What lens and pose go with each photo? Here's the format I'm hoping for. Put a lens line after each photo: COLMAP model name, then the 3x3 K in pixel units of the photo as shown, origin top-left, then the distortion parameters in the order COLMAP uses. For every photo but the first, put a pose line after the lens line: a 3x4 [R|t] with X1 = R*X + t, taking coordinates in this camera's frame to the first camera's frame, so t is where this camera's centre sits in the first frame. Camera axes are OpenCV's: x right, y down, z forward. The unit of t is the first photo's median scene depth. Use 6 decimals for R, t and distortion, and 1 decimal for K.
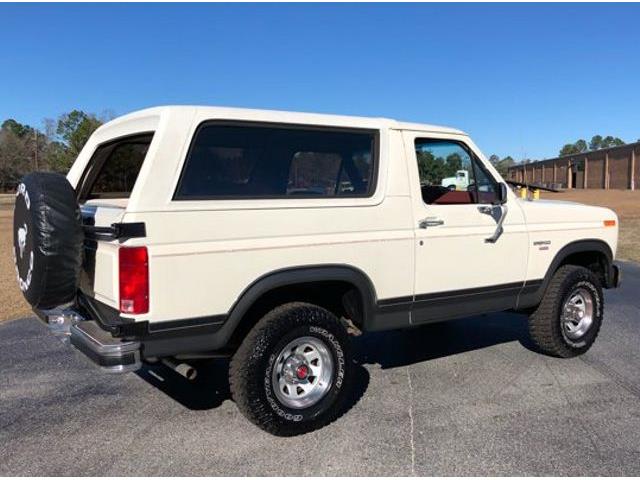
lens RADIAL K [[638.7, 0, 331.5], [0, 638.7, 236.5], [0, 0, 1]] dist [0.024195, 0.000000]
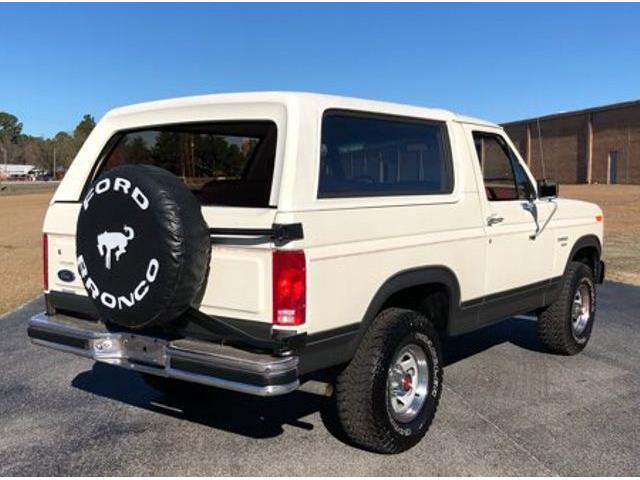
lens RADIAL K [[762.9, 0, 326.9], [0, 762.9, 238.8], [0, 0, 1]] dist [0.025886, 0.000000]
pose [[0.954258, -0.021472, 0.298212, -0.441909], [0.021874, 0.999759, 0.001990, -0.000844], [-0.298183, 0.004624, 0.954498, -0.020469]]
